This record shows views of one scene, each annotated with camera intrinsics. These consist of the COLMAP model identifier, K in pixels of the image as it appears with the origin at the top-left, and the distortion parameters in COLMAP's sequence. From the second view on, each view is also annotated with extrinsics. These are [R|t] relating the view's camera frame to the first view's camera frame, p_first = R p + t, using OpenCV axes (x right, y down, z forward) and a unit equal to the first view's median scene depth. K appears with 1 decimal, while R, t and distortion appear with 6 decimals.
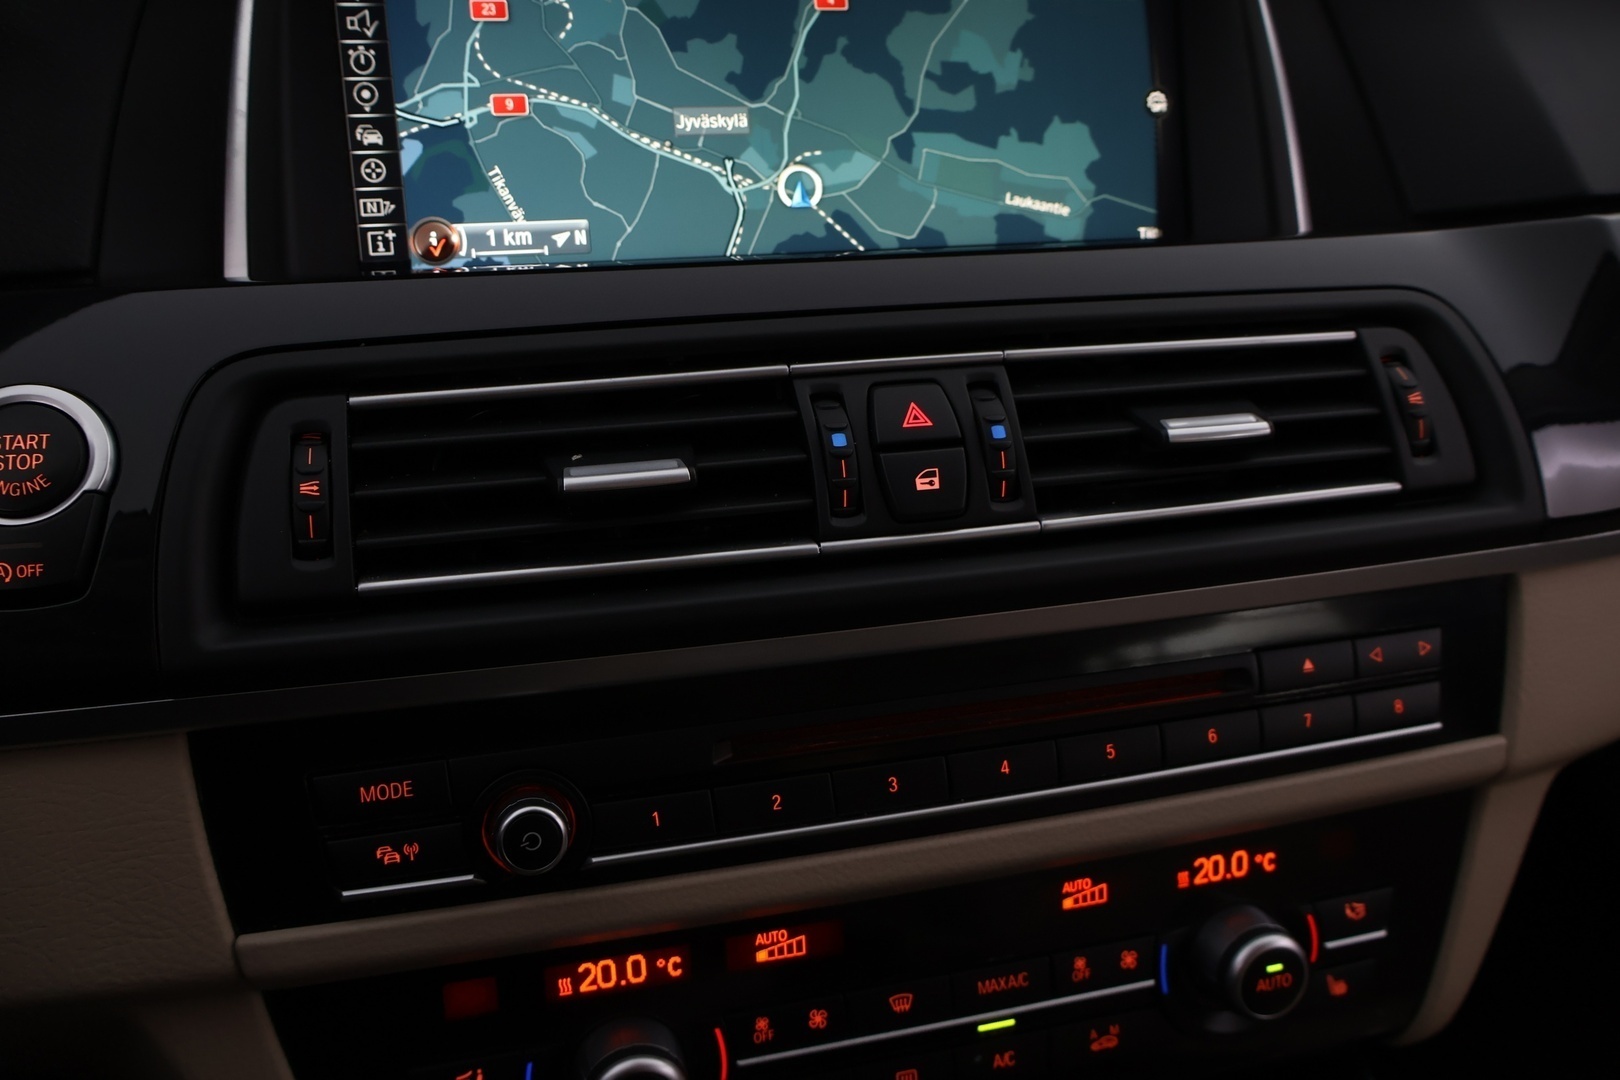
lens RADIAL K [[1339.0, 0, 809.9], [0, 1339.0, 574.8], [0, 0, 1]] dist [-0.007893, 0.003766]
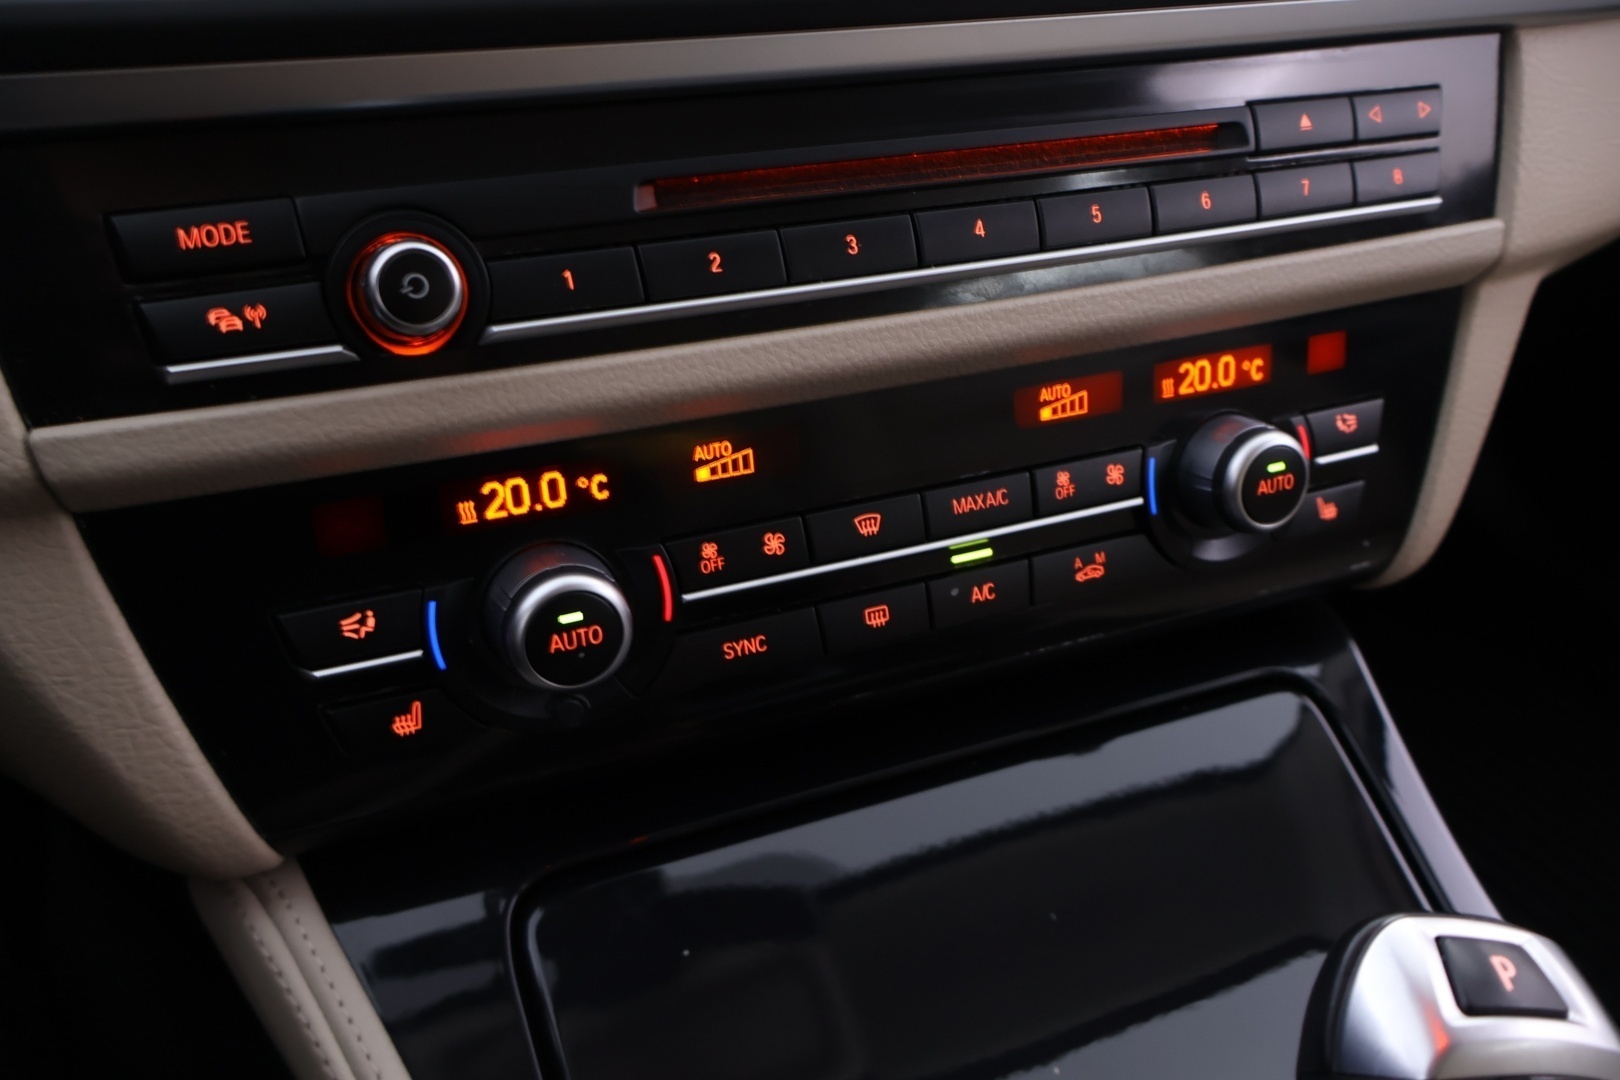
lens RADIAL K [[1339.0, 0, 809.9], [0, 1339.0, 574.8], [0, 0, 1]] dist [-0.007893, 0.003766]
pose [[0.990082, -0.066871, 0.123553, -0.069785], [0.052217, 0.991609, 0.118258, 0.227497], [-0.130424, -0.110633, 0.985266, 0.145227]]
